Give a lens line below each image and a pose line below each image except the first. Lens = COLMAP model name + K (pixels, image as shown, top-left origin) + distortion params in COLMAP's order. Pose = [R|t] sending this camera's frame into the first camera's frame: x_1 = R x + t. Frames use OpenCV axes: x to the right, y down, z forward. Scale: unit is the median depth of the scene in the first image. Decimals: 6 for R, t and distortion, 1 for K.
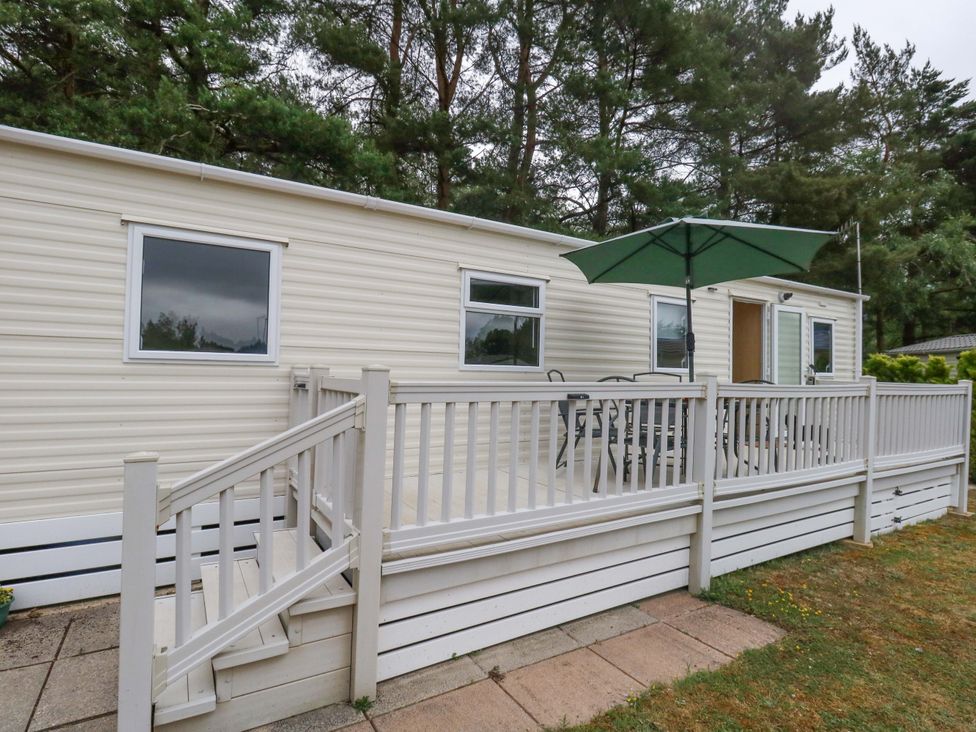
lens RADIAL K [[519.5, 0, 489.2], [0, 519.5, 361.1], [0, 0, 1]] dist [-0.001327, -0.000873]
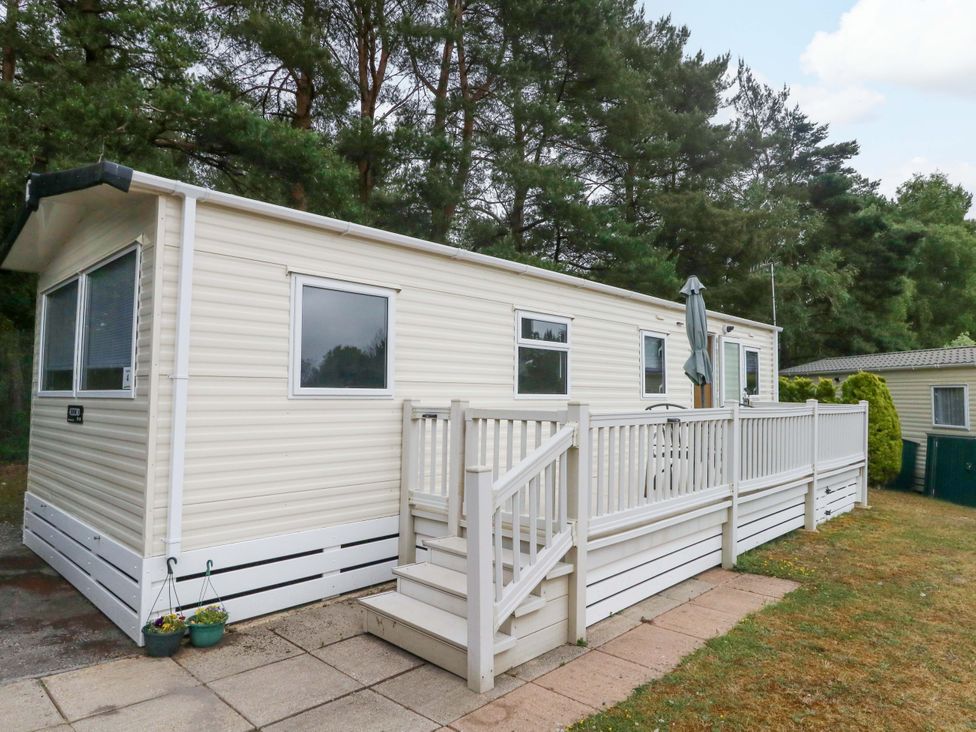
lens RADIAL K [[619.9, 0, 488.0], [0, 619.9, 366.0], [0, 0, 1]] dist [0.001103, -0.000904]
pose [[0.965745, -0.000091, 0.259494, -0.446211], [0.005651, 0.999770, -0.020680, -0.026516], [-0.259432, 0.021438, 0.965523, -0.275778]]
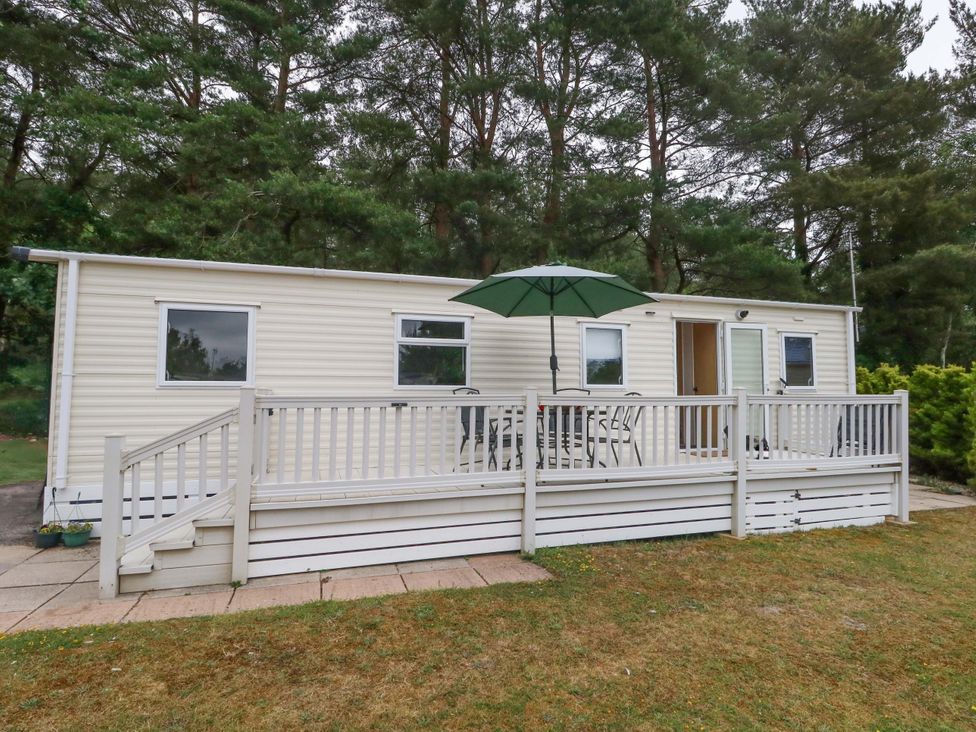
lens RADIAL K [[534.1, 0, 488.0], [0, 534.1, 366.0], [0, 0, 1]] dist [0.000790, 0.000557]
pose [[0.971745, -0.031117, -0.233973, 0.480525], [0.023073, 0.999047, -0.037039, 0.012746], [0.234902, 0.030594, 0.971537, -0.259393]]
